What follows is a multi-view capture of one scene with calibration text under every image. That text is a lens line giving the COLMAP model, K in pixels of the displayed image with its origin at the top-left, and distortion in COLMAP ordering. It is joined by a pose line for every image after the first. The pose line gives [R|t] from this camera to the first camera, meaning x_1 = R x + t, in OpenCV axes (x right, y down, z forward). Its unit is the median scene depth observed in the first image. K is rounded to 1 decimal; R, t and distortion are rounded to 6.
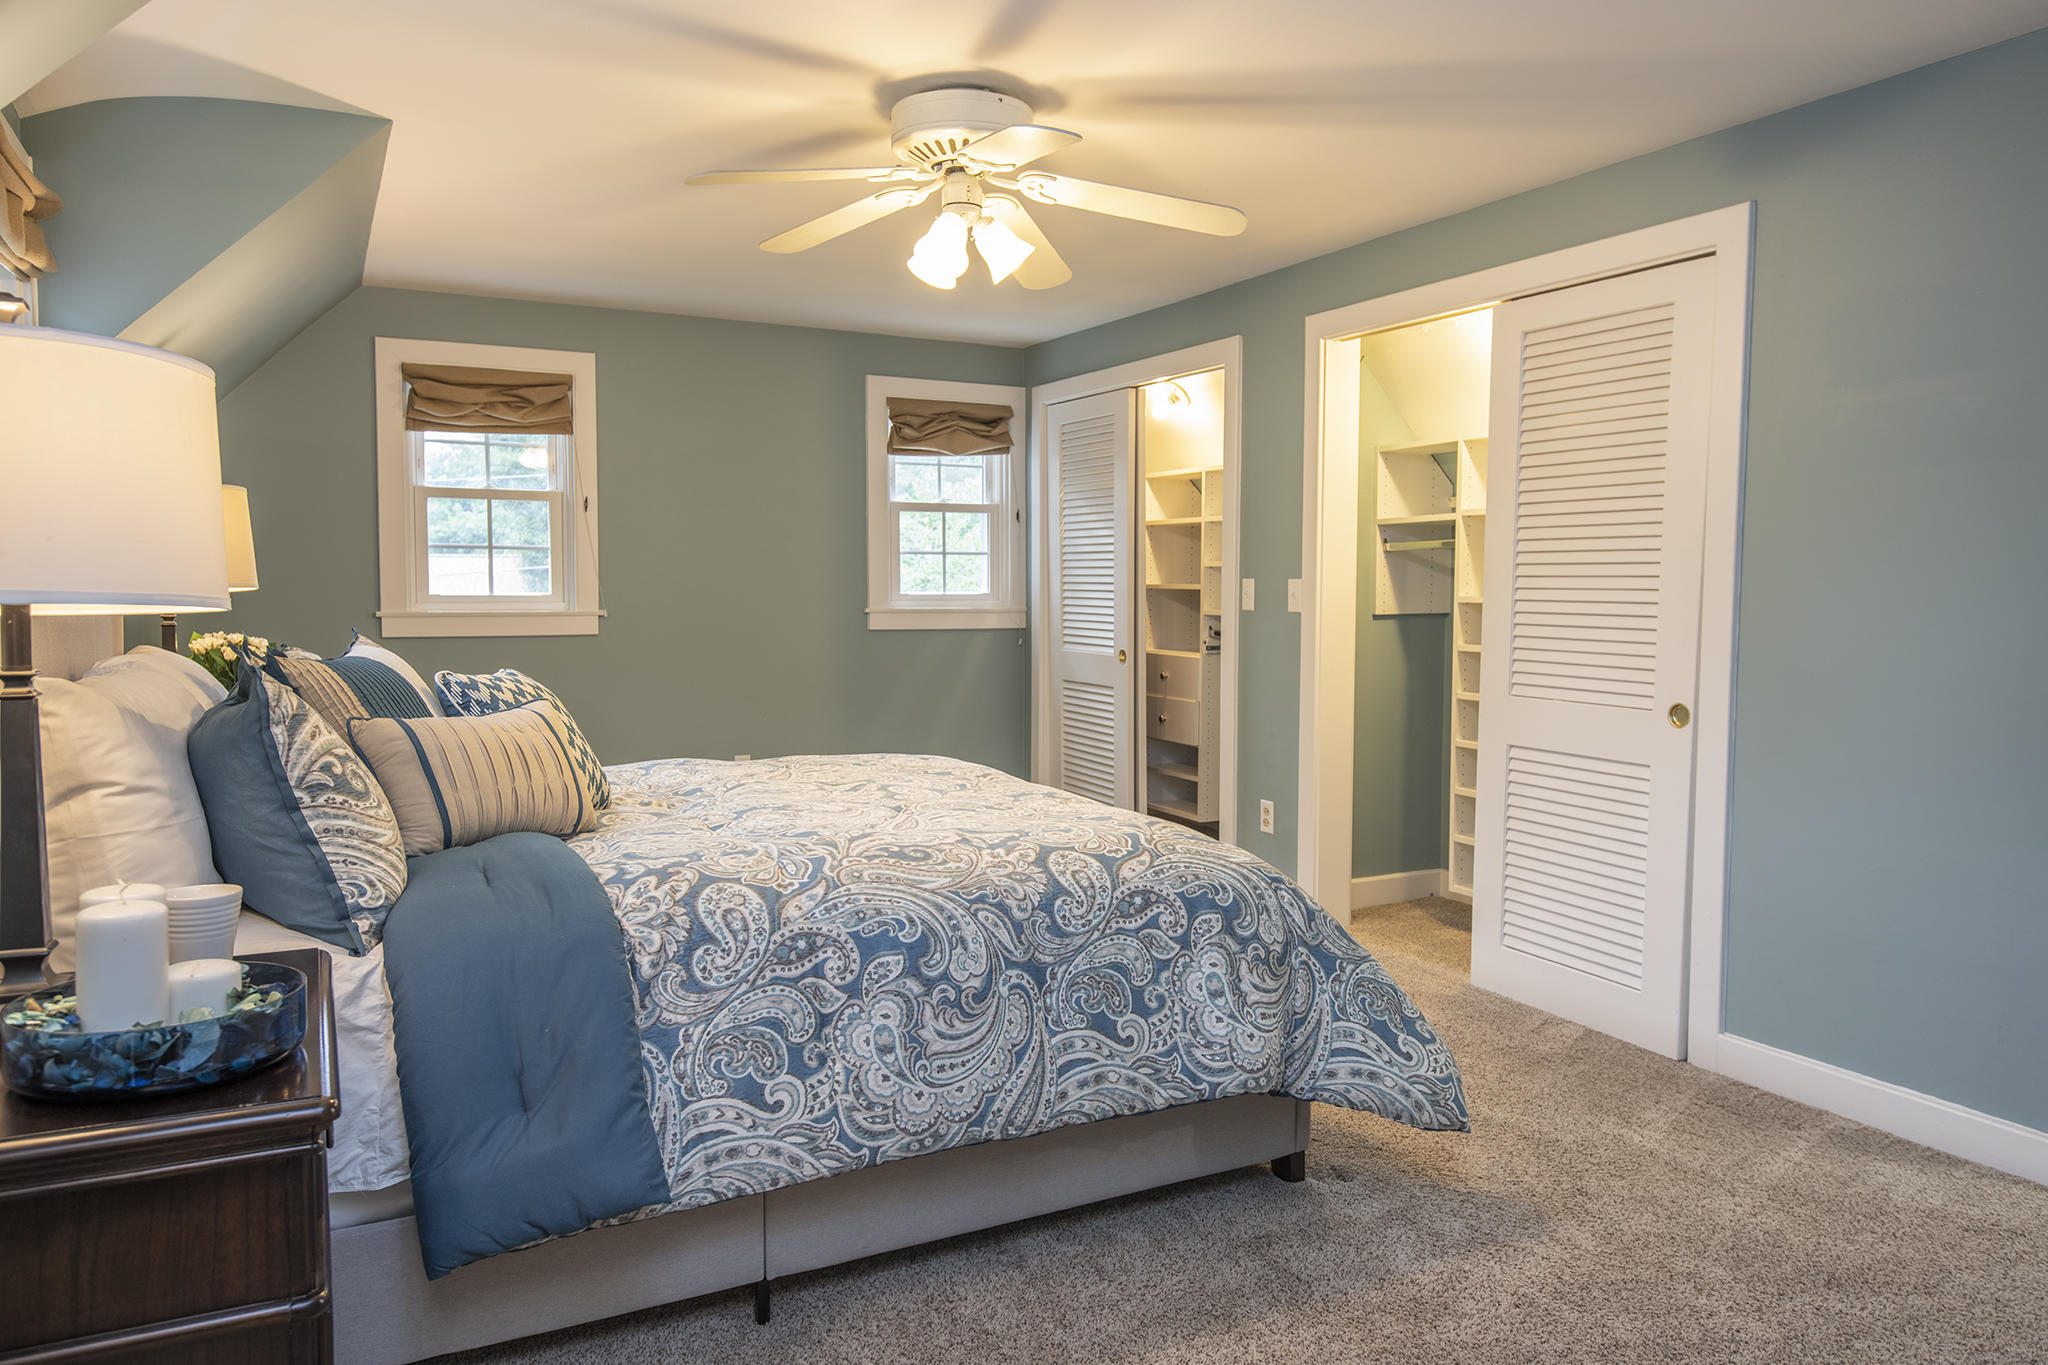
lens RADIAL K [[1397.2, 0, 1030.7], [0, 1397.2, 656.0], [0, 0, 1]] dist [0.007295, -0.001578]
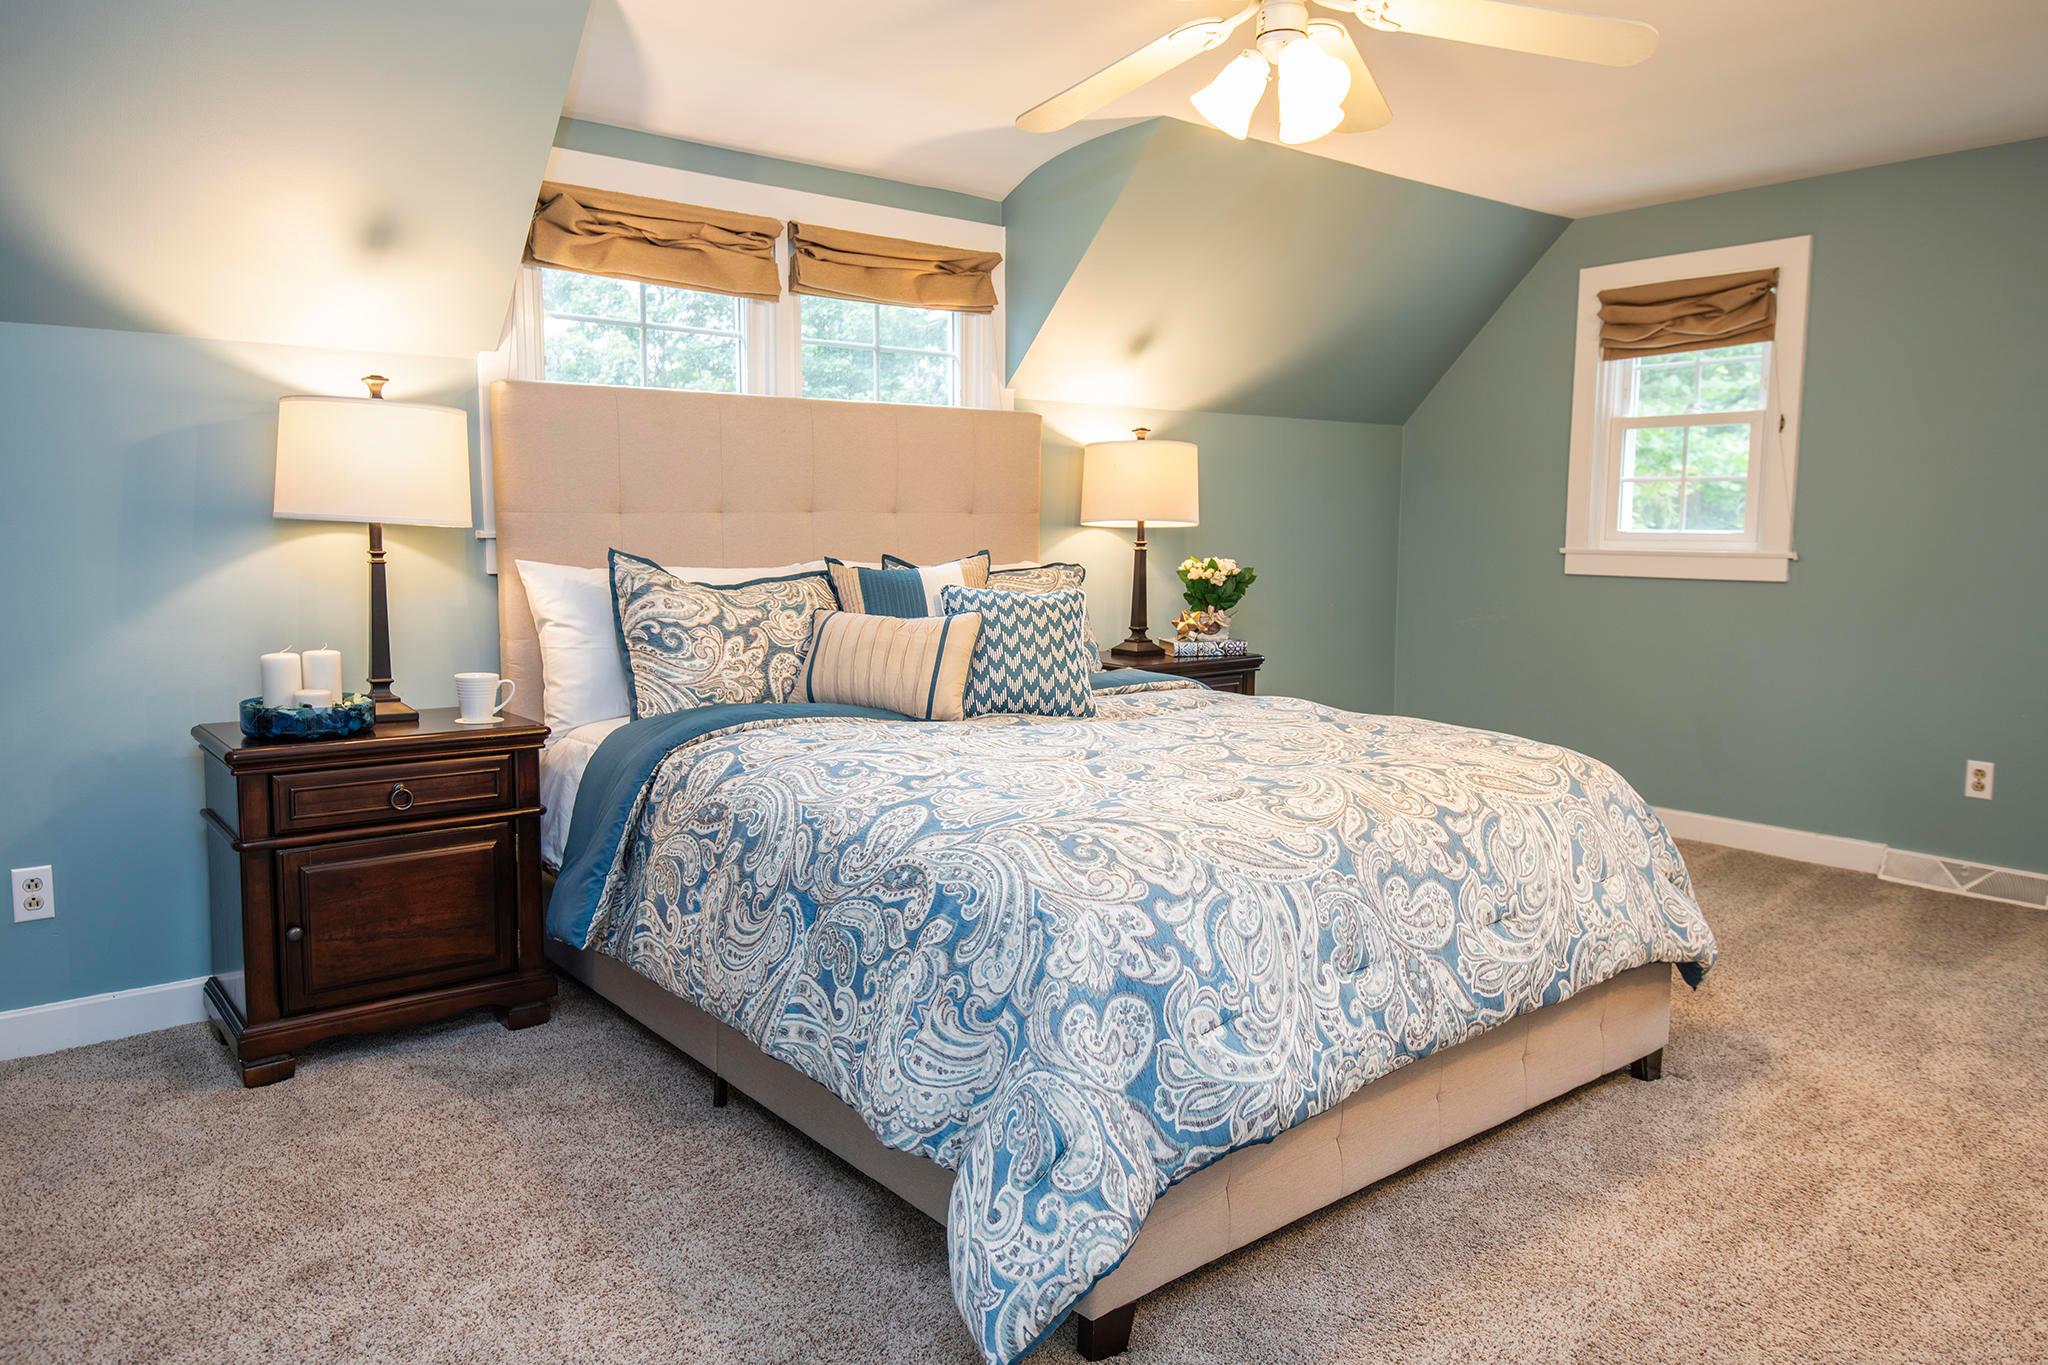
lens RADIAL K [[1397.2, 0, 1030.7], [0, 1397.2, 656.0], [0, 0, 1]] dist [0.007295, -0.001578]
pose [[0.198209, 0.093193, -0.975719, 0.918036], [-0.054851, 0.994964, 0.083889, -0.037032], [0.978624, 0.036891, 0.202322, 0.891135]]
